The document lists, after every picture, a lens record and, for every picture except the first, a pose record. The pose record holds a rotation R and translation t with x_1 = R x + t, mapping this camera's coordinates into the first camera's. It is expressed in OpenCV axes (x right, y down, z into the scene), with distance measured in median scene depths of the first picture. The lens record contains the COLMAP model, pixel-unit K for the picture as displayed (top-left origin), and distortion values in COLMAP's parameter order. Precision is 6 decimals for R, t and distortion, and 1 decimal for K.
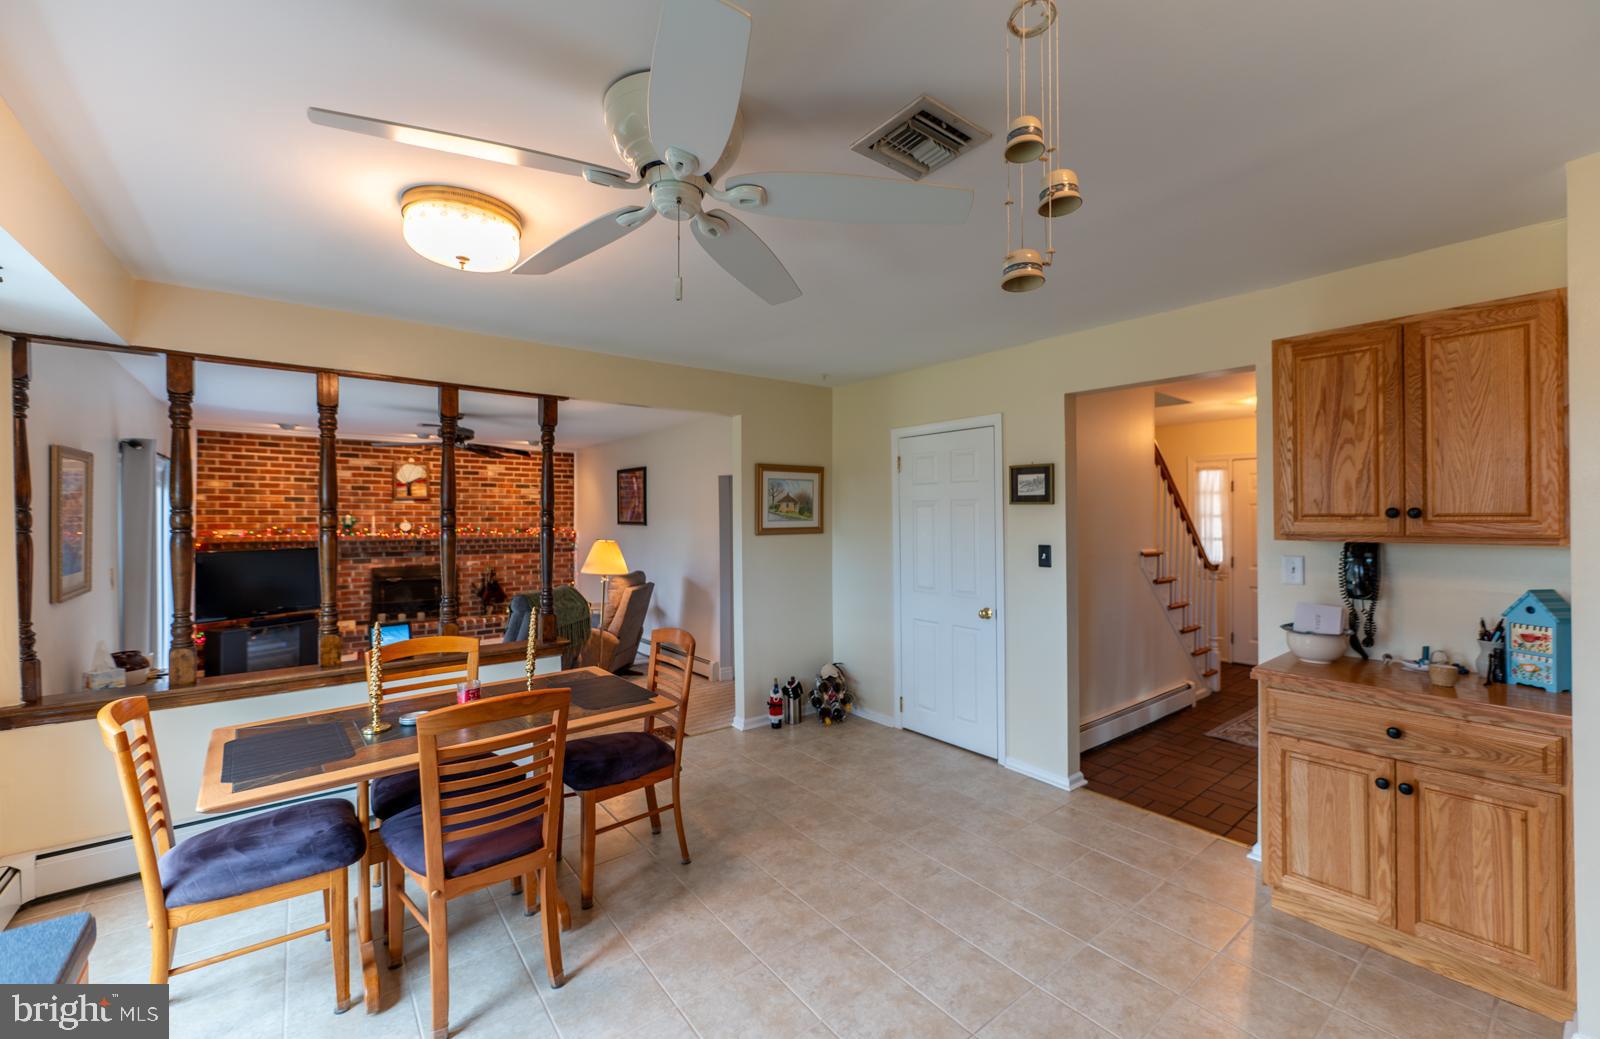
lens RADIAL K [[647.8, 0, 833.1], [0, 647.8, 515.7], [0, 0, 1]] dist [-0.013322, 0.001094]
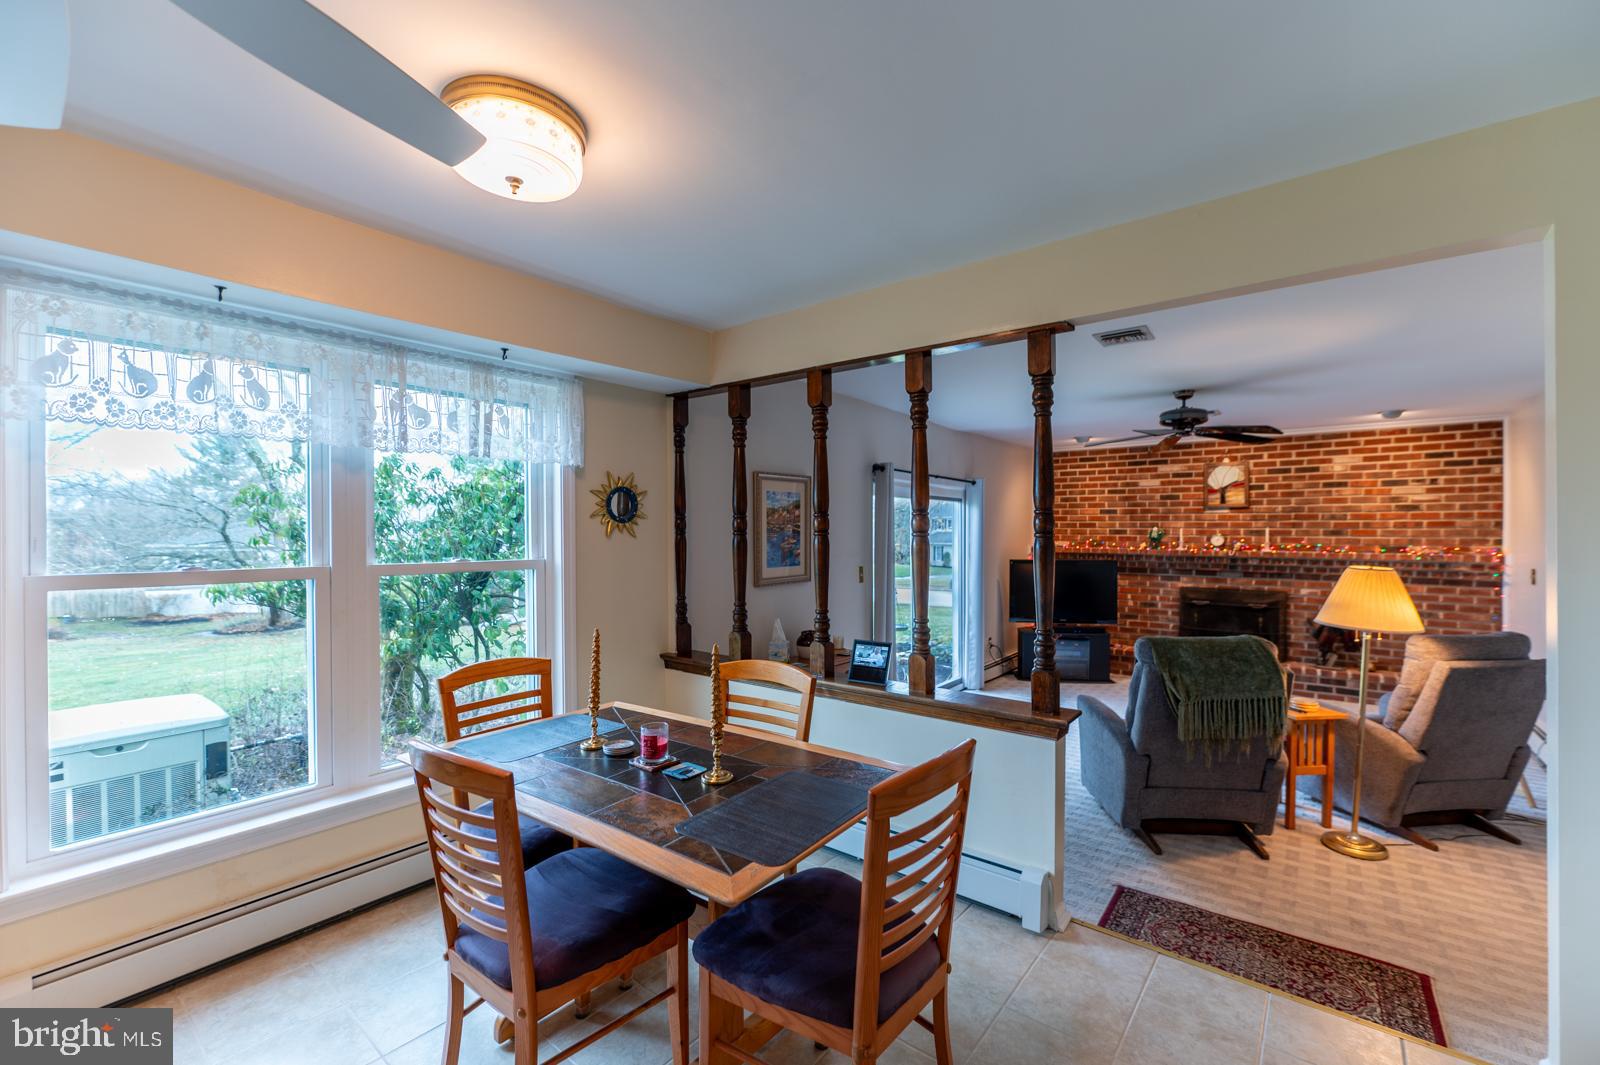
lens RADIAL K [[662.3, 0, 792.1], [0, 662.3, 537.7], [0, 0, 1]] dist [-0.007097, -0.000645]
pose [[0.190480, 0.007244, -0.981664, 0.076446], [-0.001578, 0.999974, 0.007073, 0.008128], [0.981690, 0.000202, 0.190486, 0.309234]]
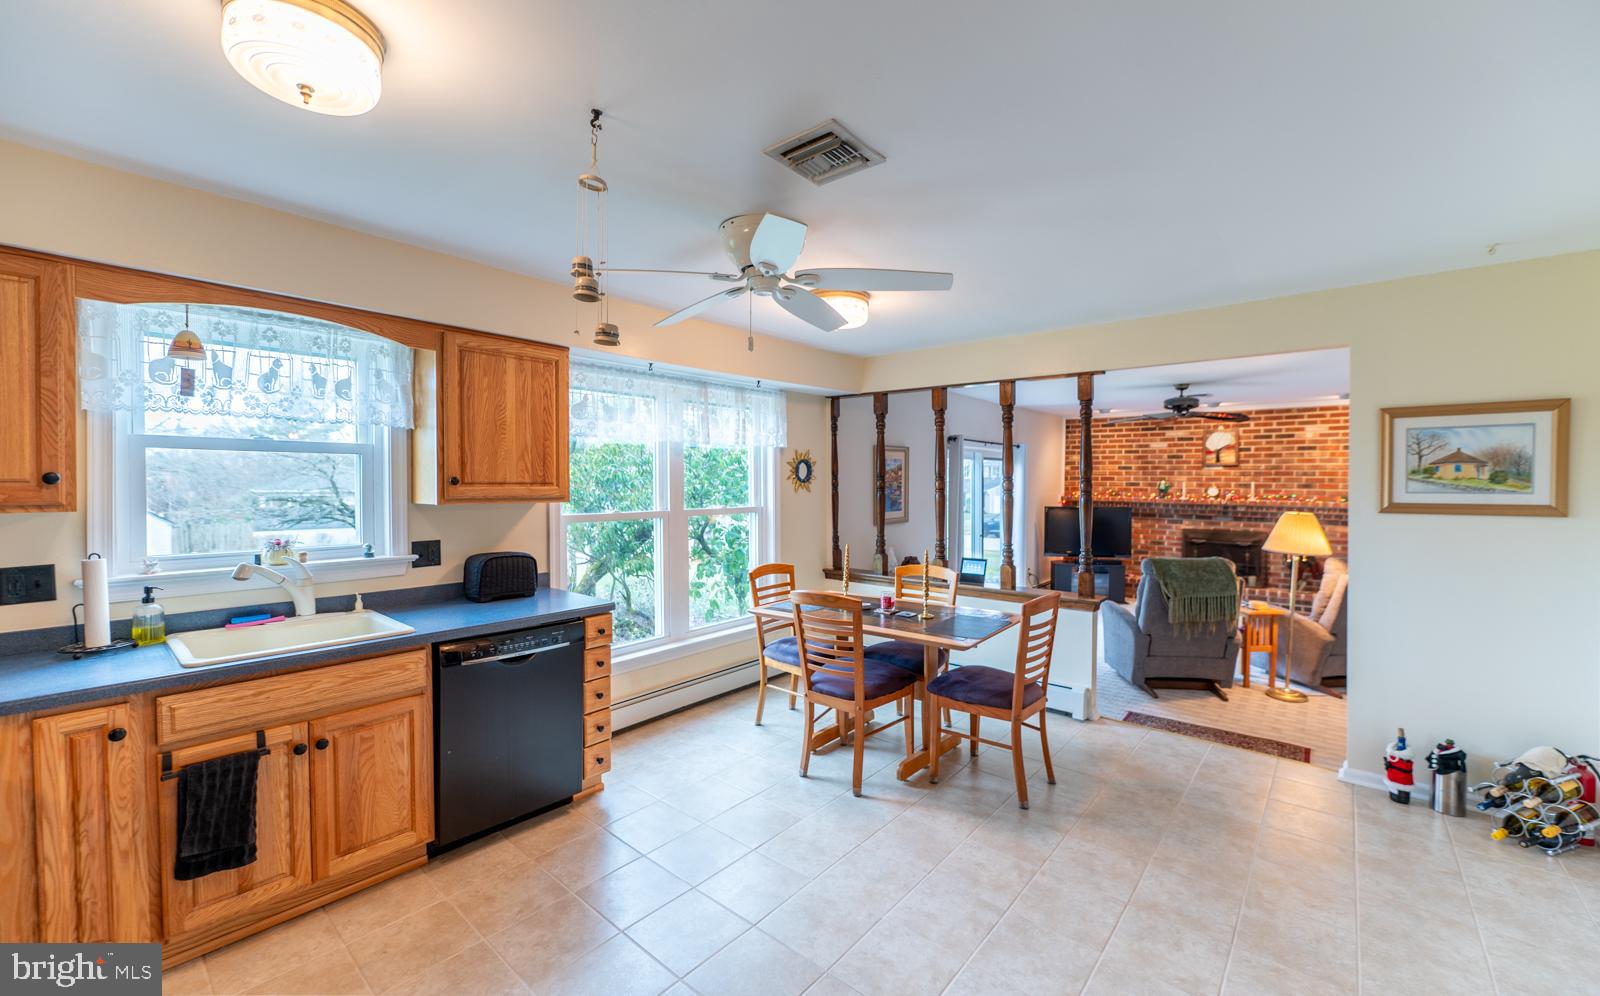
lens RADIAL K [[645.3, 0, 791.8], [0, 645.3, 492.9], [0, 0, 1]] dist [-0.006399, -0.000818]
pose [[0.160046, 0.022060, -0.986863, 0.273329], [-0.003060, 0.999757, 0.021852, -0.002335], [0.987105, -0.000478, 0.160075, 0.163376]]
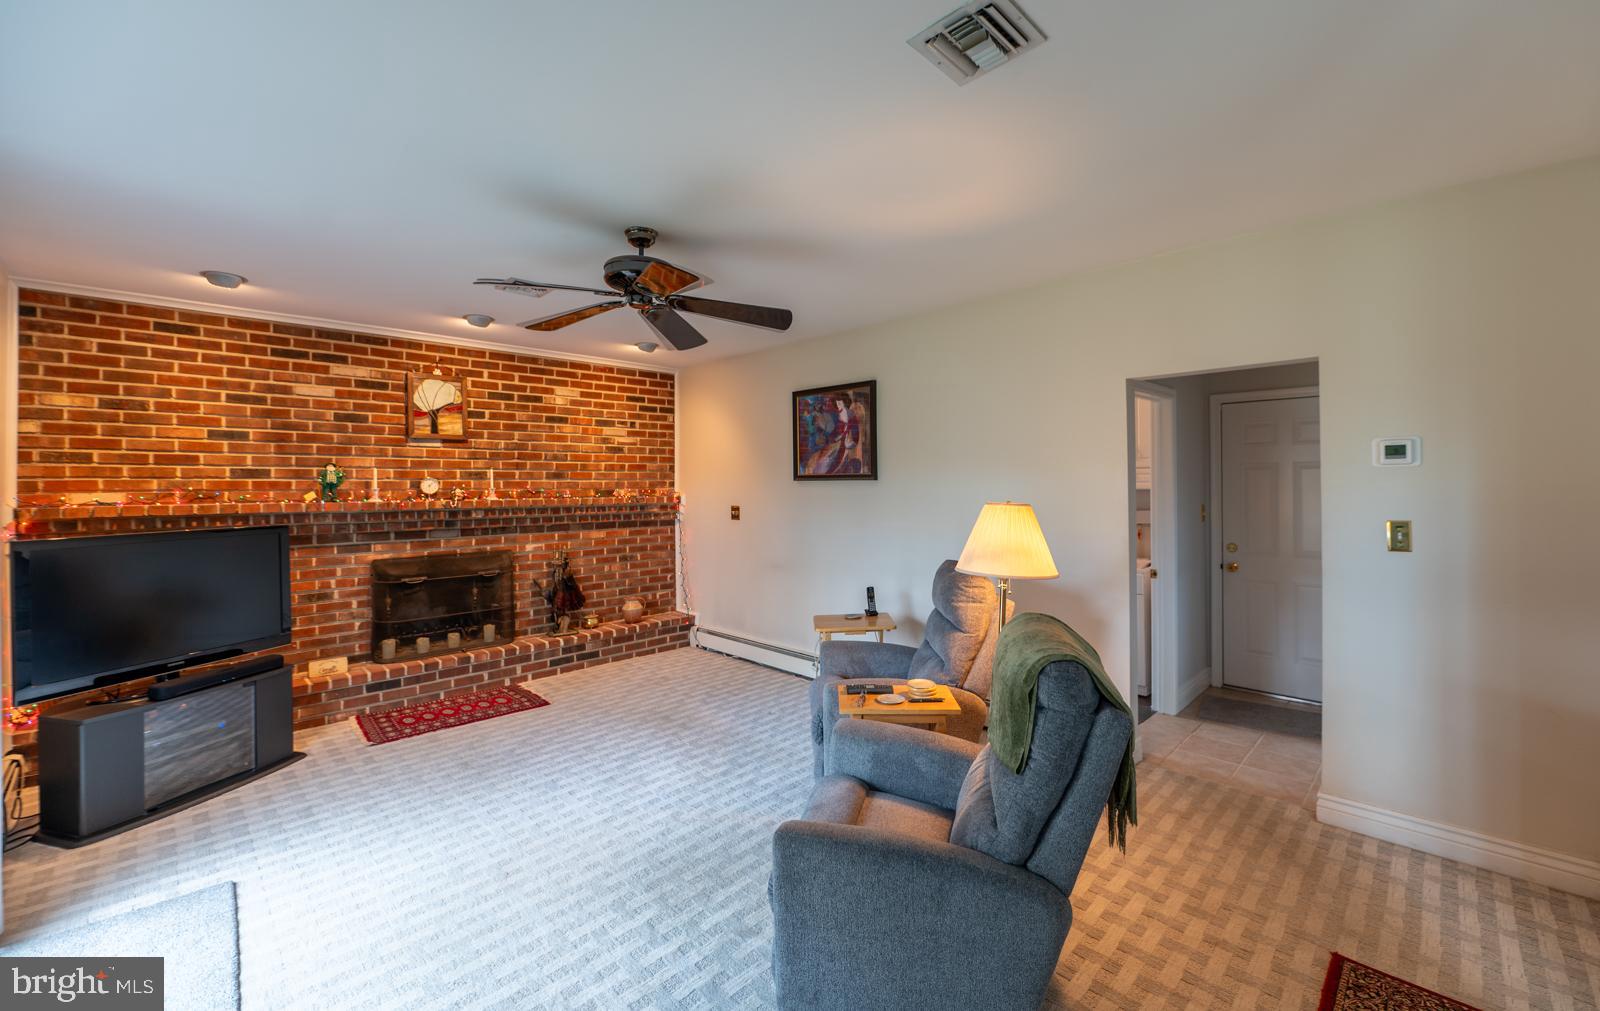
lens RADIAL K [[645.3, 0, 814.4], [0, 645.3, 485.8], [0, 0, 1]] dist [-0.006399, -0.000818]
pose [[0.996354, -0.008676, 0.084873, -0.388259], [0.008408, 0.999958, 0.003515, 0.017746], [-0.084900, -0.002788, 0.996386, 0.416639]]
